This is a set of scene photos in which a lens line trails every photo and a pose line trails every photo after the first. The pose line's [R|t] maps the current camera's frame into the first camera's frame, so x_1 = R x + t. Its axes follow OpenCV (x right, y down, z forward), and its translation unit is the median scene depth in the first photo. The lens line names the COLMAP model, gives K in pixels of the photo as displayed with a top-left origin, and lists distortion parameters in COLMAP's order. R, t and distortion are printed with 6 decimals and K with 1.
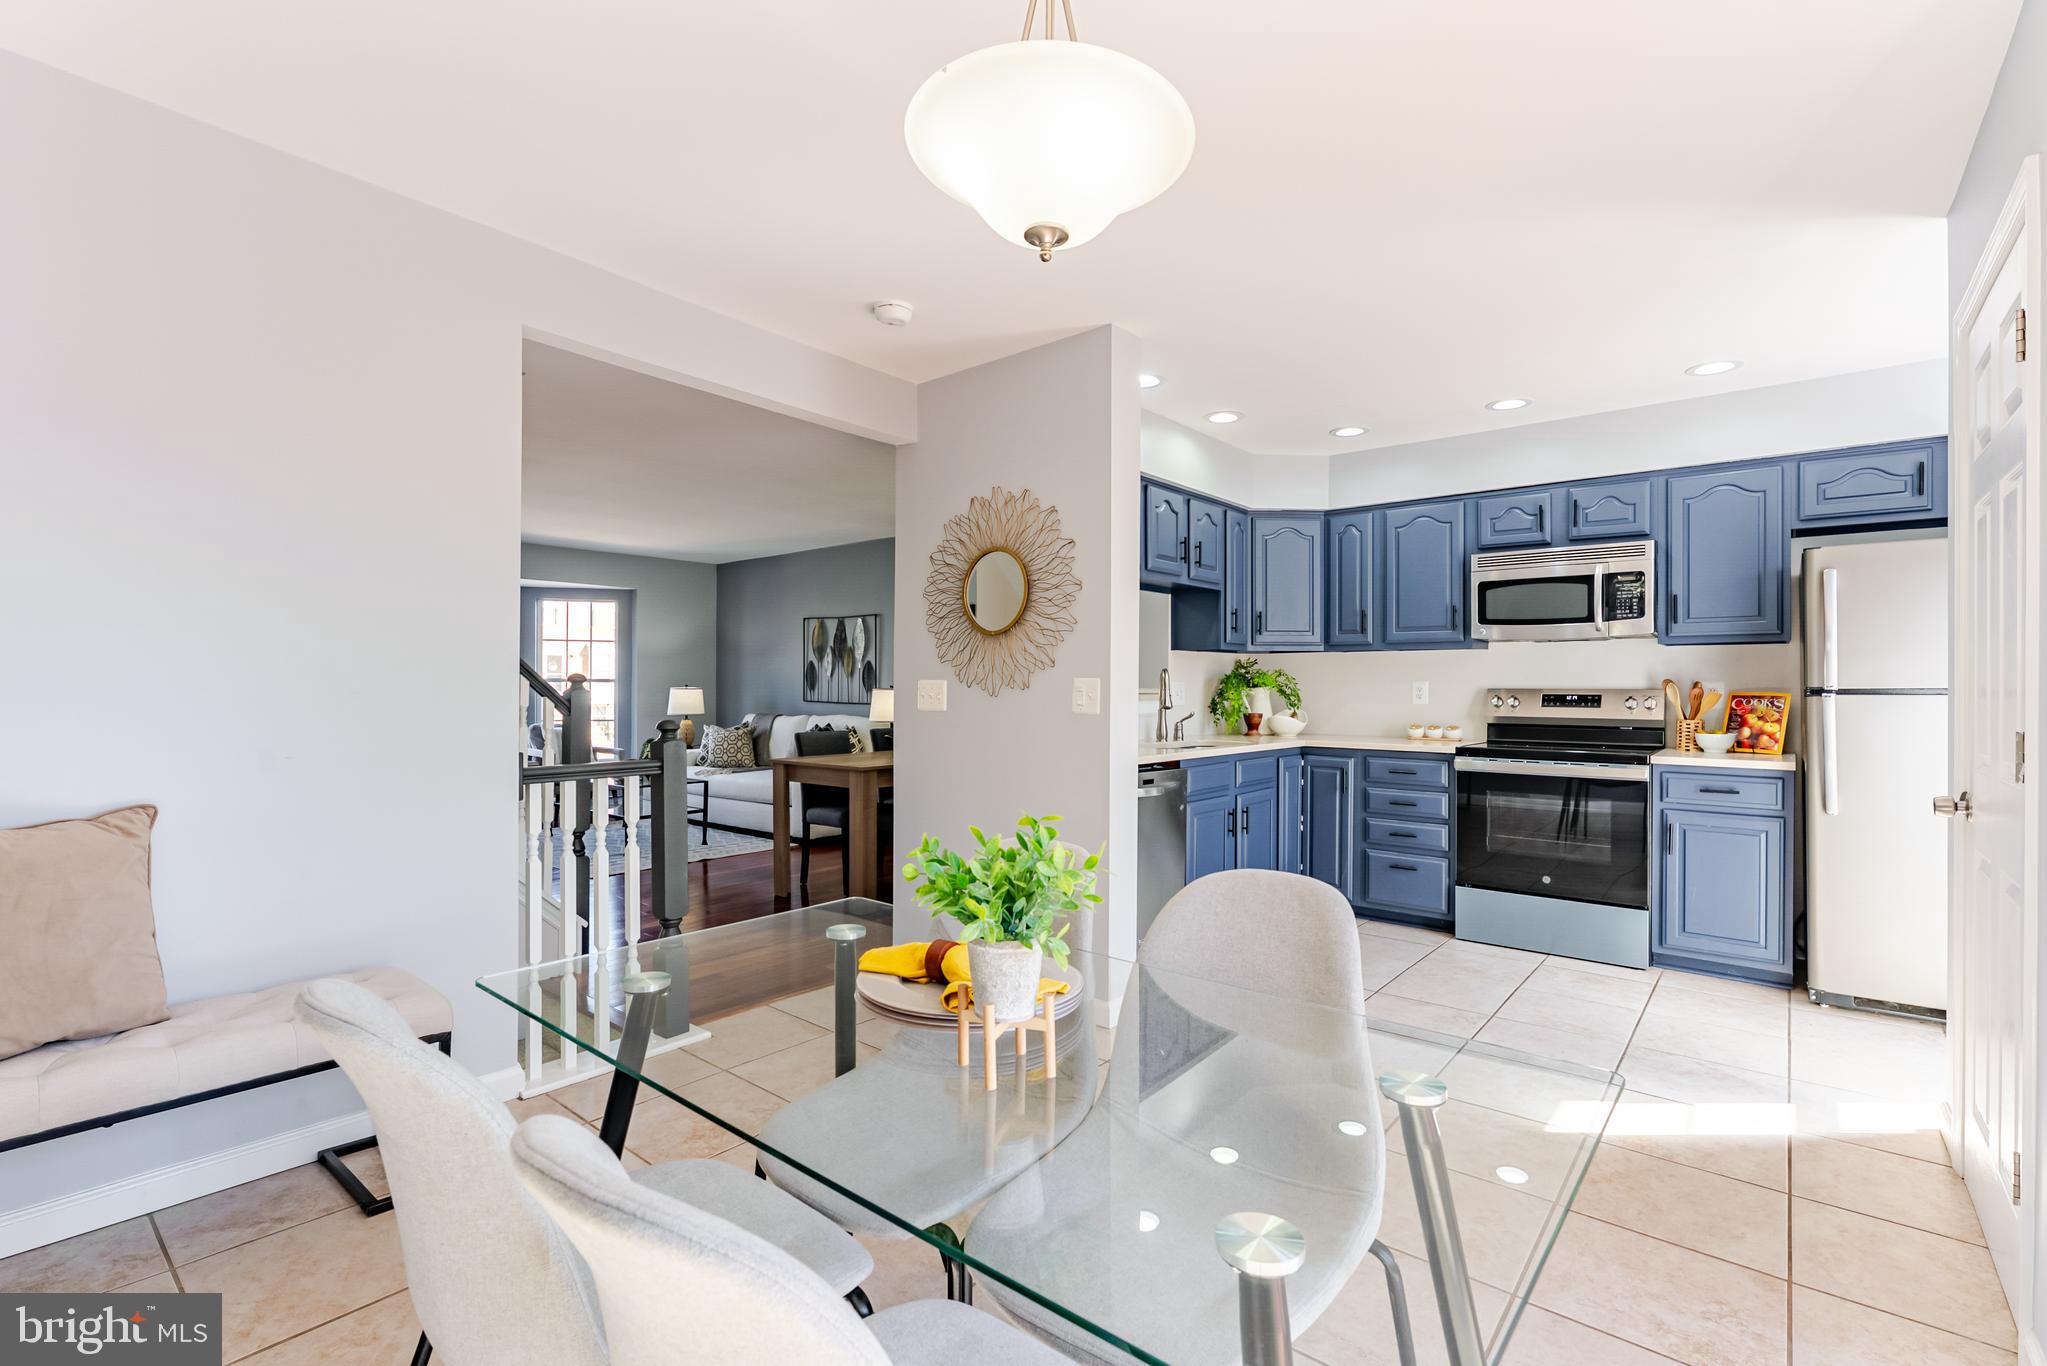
lens RADIAL K [[922.8, 0, 1027.1], [0, 922.8, 689.0], [0, 0, 1]] dist [-0.004806, -0.000375]
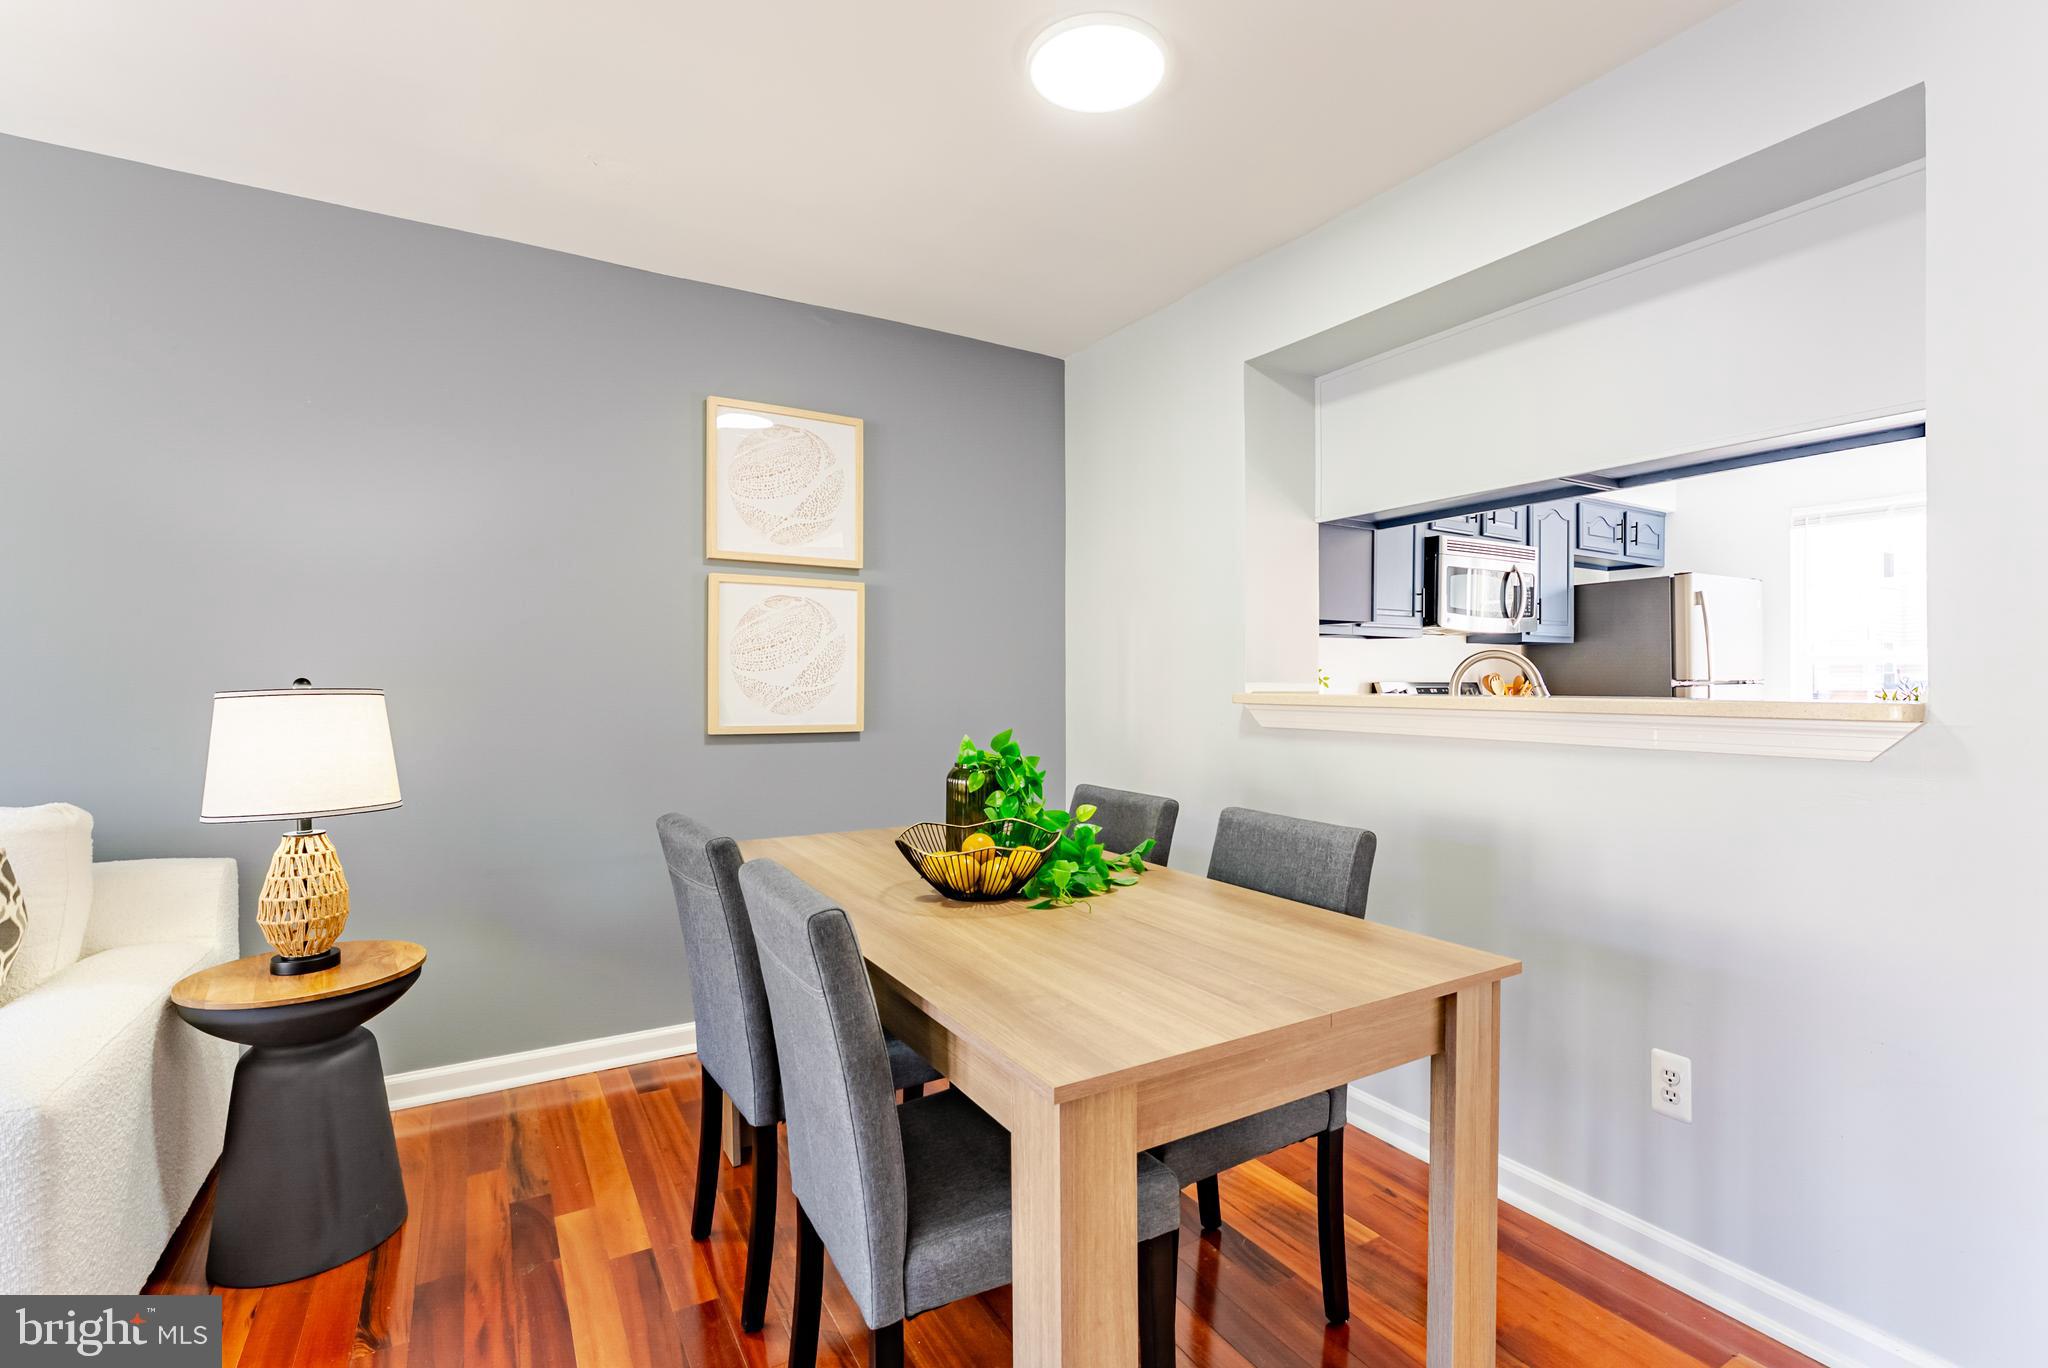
lens RADIAL K [[923.2, 0, 1027.6], [0, 923.2, 690.0], [0, 0, 1]] dist [-0.004806, -0.000375]
pose [[0.337184, -0.009857, 0.941387, -0.489701], [0.004504, 0.999951, 0.008857, -0.002425], [-0.941428, 0.001254, 0.337212, 1.029535]]
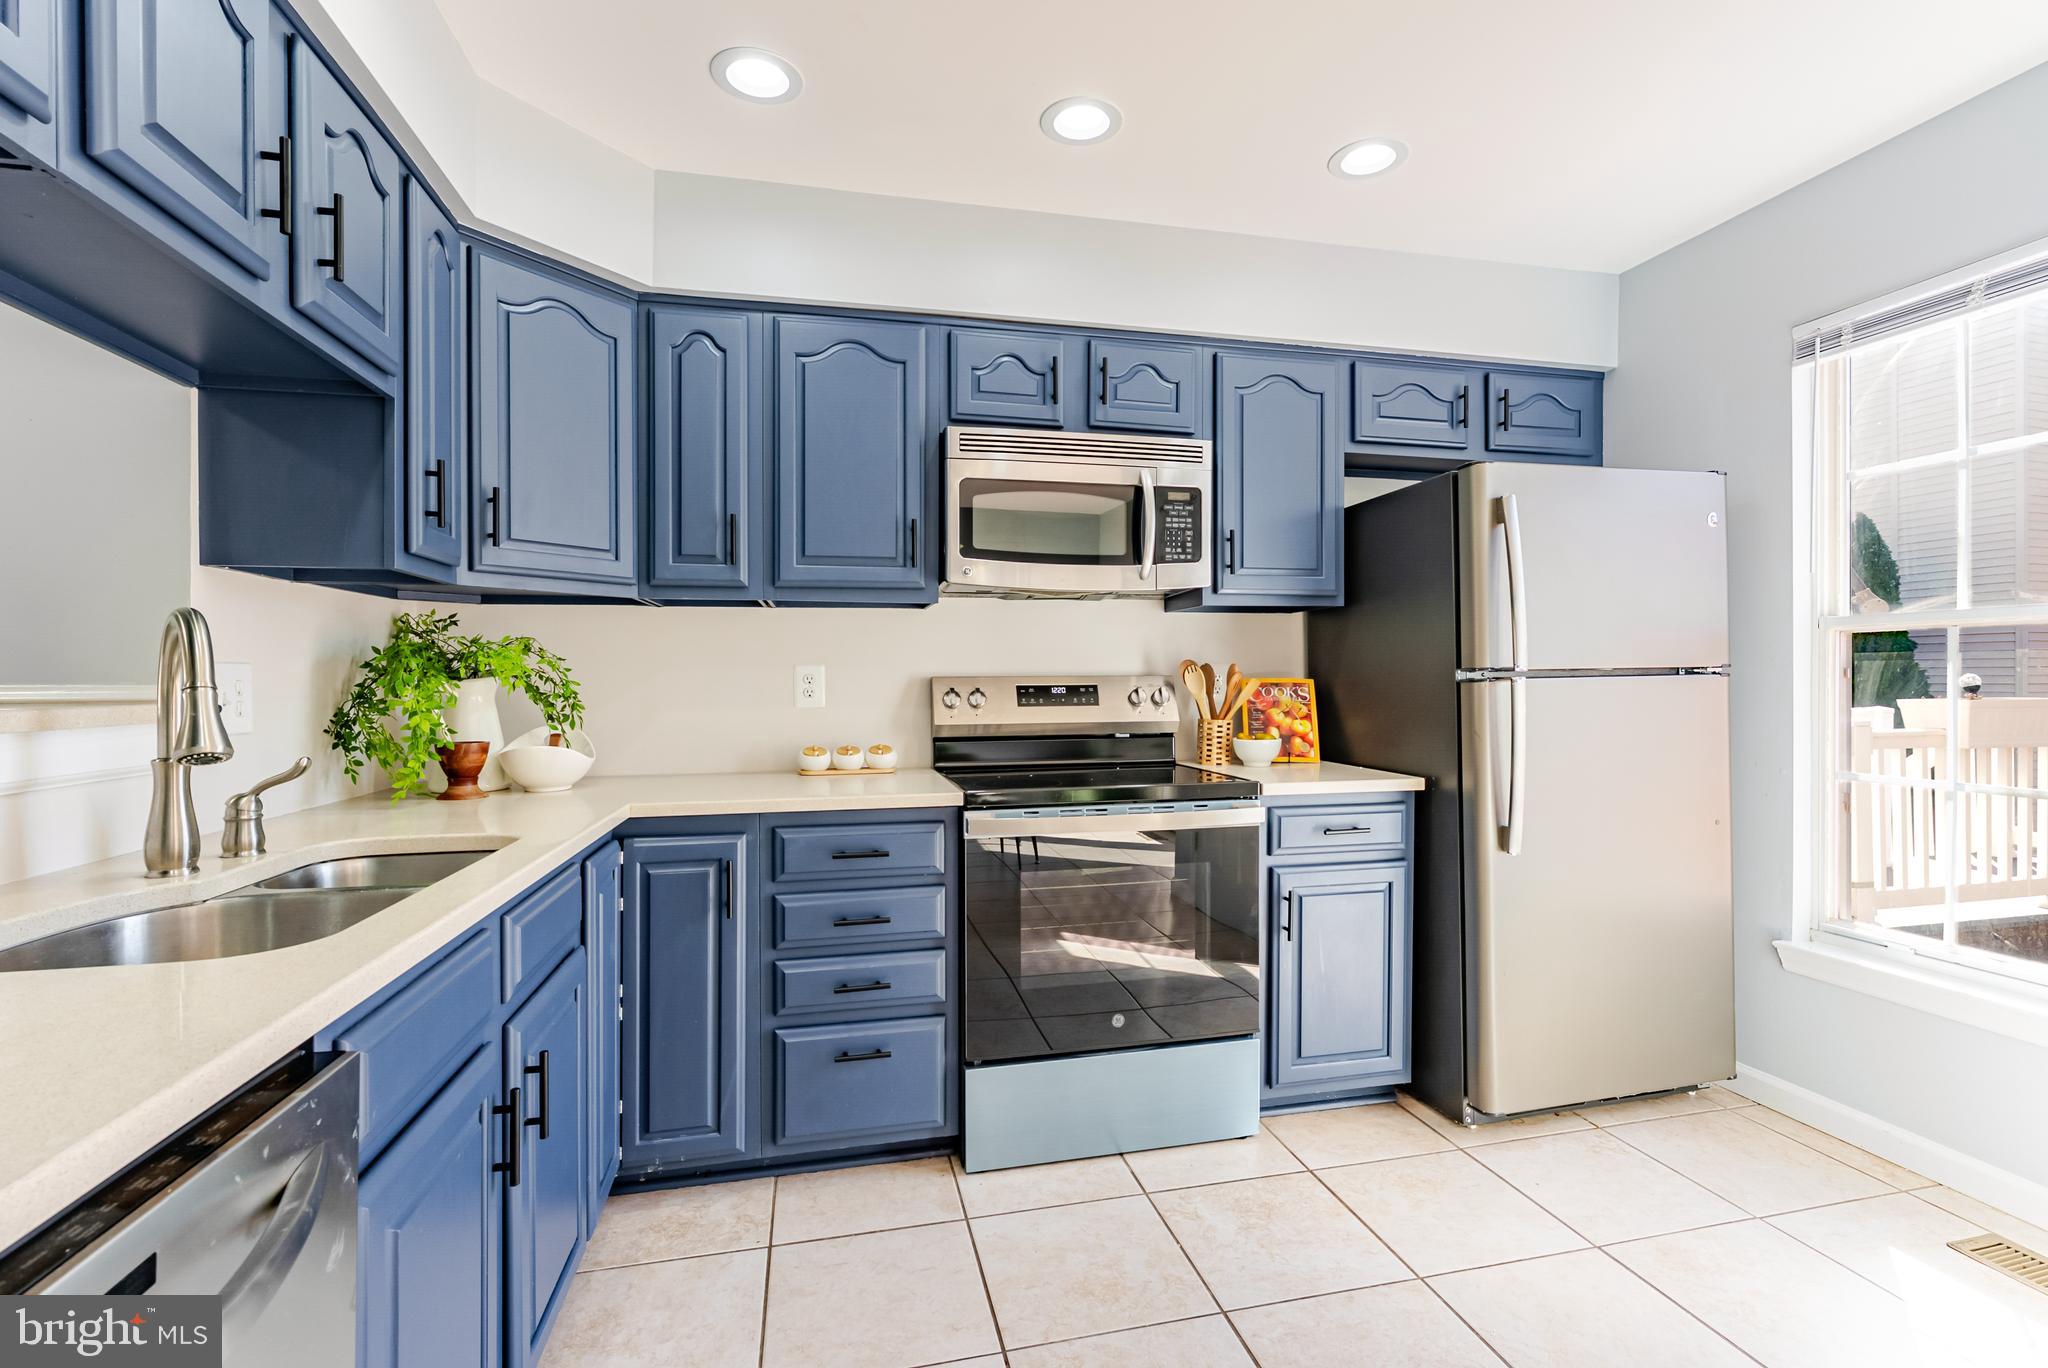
lens RADIAL K [[918.5, 0, 1024.0], [0, 918.5, 684.0], [0, 0, 1]] dist [-0.003287, 0.000640]
pose [[0.605523, -0.013053, 0.795721, 0.080296], [0.012126, 0.999901, 0.007174, 0.000370], [-0.795736, 0.005305, 0.605621, 0.614759]]
